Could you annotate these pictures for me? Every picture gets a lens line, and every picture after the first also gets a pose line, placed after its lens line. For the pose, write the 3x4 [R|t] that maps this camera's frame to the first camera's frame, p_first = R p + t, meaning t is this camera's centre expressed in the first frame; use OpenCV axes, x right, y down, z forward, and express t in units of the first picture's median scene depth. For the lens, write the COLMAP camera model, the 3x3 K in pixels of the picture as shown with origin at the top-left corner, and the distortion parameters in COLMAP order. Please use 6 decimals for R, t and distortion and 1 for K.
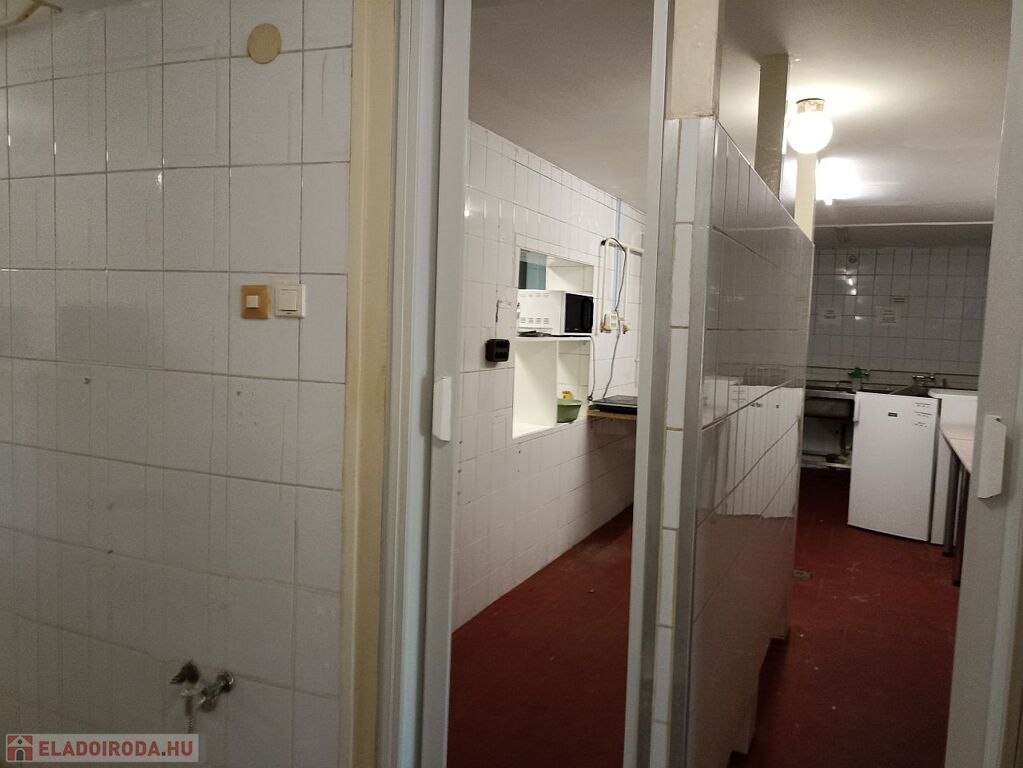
lens RADIAL K [[746.0, 0, 507.8], [0, 746.0, 375.3], [0, 0, 1]] dist [0.039388, -0.042709]
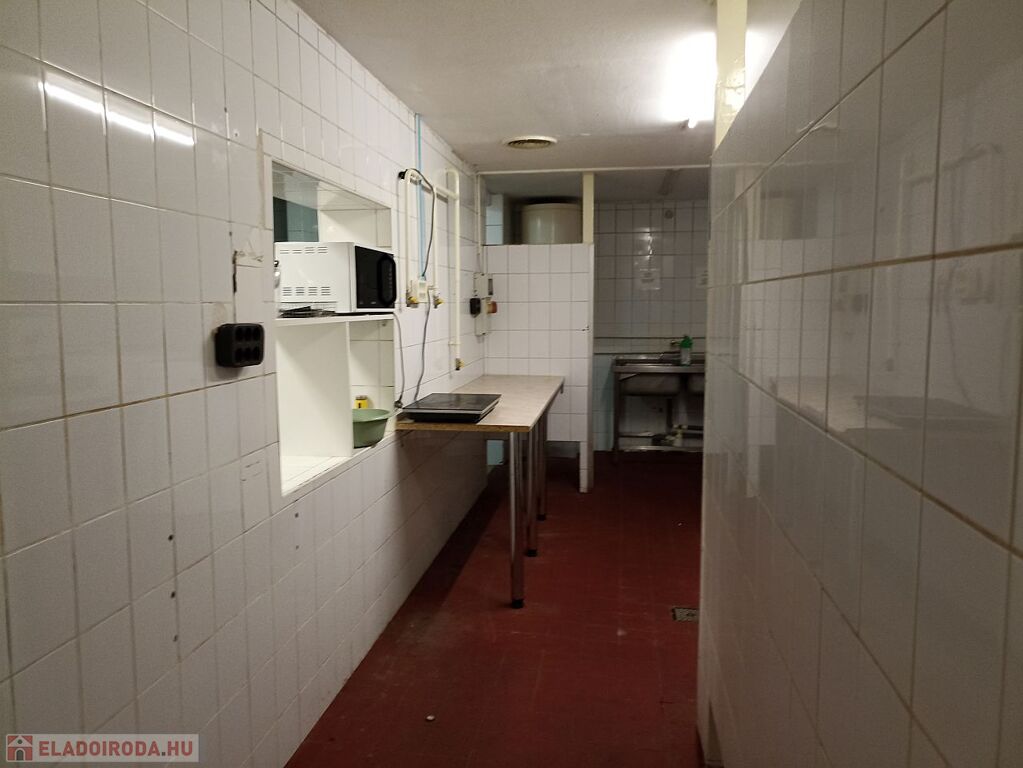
lens RADIAL K [[746.0, 0, 507.8], [0, 746.0, 375.3], [0, 0, 1]] dist [0.039388, -0.042709]
pose [[0.953280, -0.068463, 0.294227, 0.007273], [0.059992, 0.997486, 0.037730, -0.015652], [-0.296070, -0.018316, 0.954991, 0.329385]]
